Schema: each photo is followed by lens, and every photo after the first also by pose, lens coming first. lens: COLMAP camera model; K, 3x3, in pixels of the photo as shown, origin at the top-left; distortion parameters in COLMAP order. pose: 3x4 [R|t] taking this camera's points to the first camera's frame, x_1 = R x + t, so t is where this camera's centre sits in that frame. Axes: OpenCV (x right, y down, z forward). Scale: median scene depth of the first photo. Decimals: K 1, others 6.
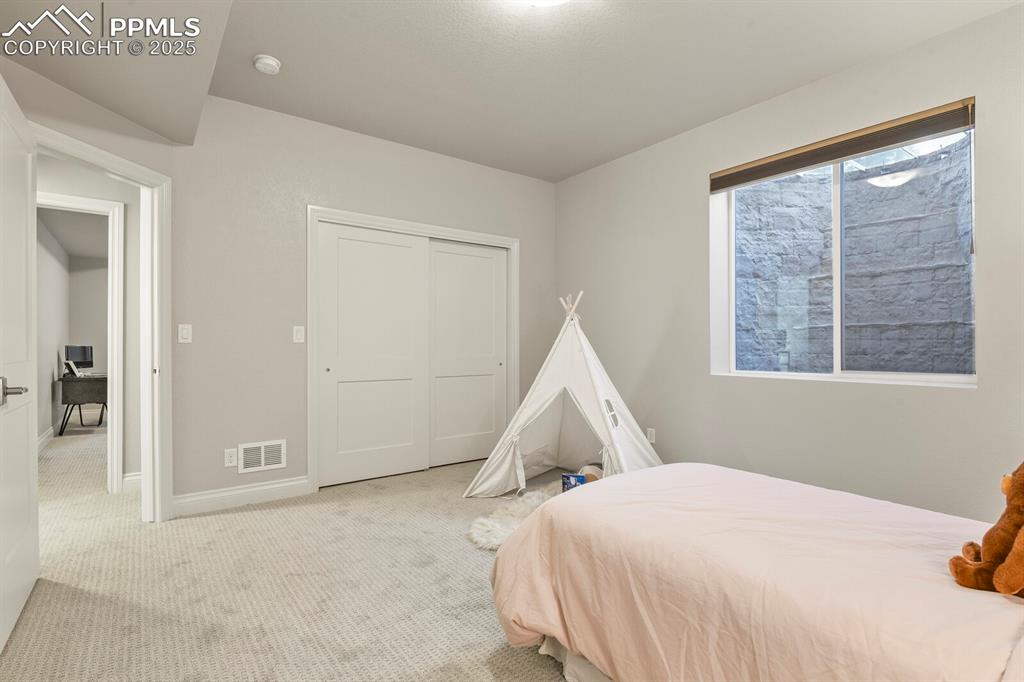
lens RADIAL K [[495.5, 0, 518.1], [0, 495.5, 345.2], [0, 0, 1]] dist [0.000440, -0.000153]
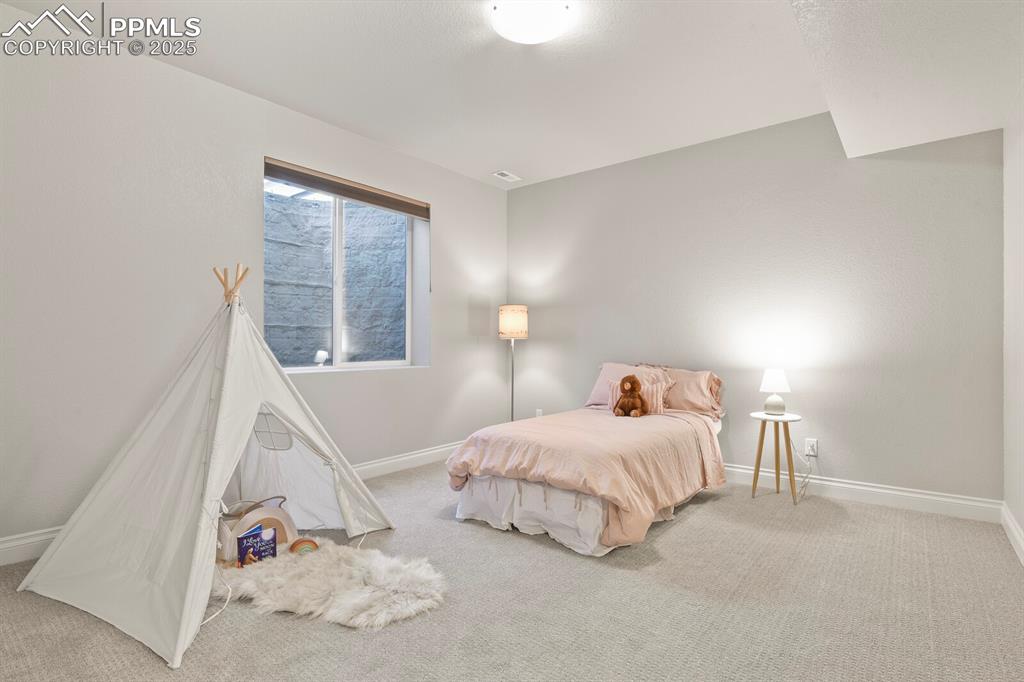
lens RADIAL K [[495.5, 0, 518.1], [0, 495.5, 345.2], [0, 0, 1]] dist [0.000440, -0.000153]
pose [[-0.248537, -0.001597, 0.968621, -0.604736], [0.003177, 0.999992, 0.002463, 0.005164], [-0.968617, 0.003690, -0.248530, 0.763600]]
